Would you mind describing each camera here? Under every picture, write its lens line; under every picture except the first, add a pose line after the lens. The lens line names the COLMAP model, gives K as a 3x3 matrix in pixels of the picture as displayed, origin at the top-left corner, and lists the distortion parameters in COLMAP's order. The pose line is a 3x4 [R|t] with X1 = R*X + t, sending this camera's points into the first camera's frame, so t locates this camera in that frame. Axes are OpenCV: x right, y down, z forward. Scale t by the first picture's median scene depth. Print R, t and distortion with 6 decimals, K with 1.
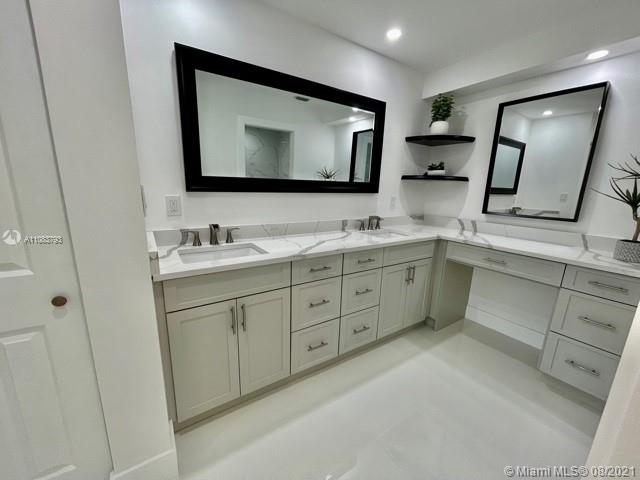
lens RADIAL K [[258.7, 0, 320.0], [0, 258.7, 240.0], [0, 0, 1]] dist [-0.003659, -0.000231]
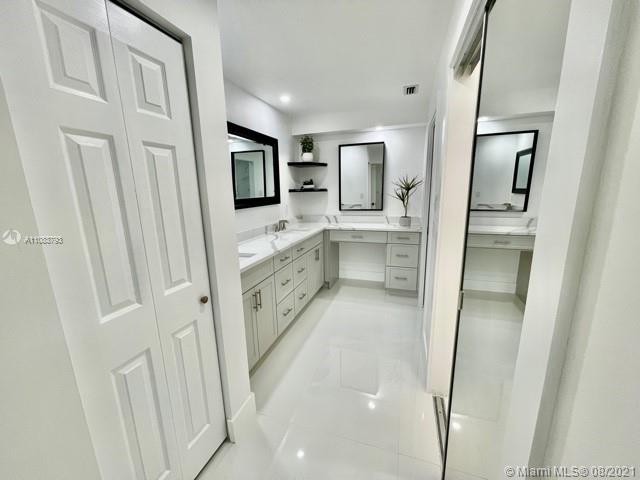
lens RADIAL K [[258.7, 0, 320.0], [0, 258.7, 240.0], [0, 0, 1]] dist [-0.003659, -0.000231]
pose [[0.781594, -0.166141, 0.601256, -0.480274], [0.173591, 0.983735, 0.046173, -0.018853], [-0.599147, 0.068284, 0.797722, -0.212659]]
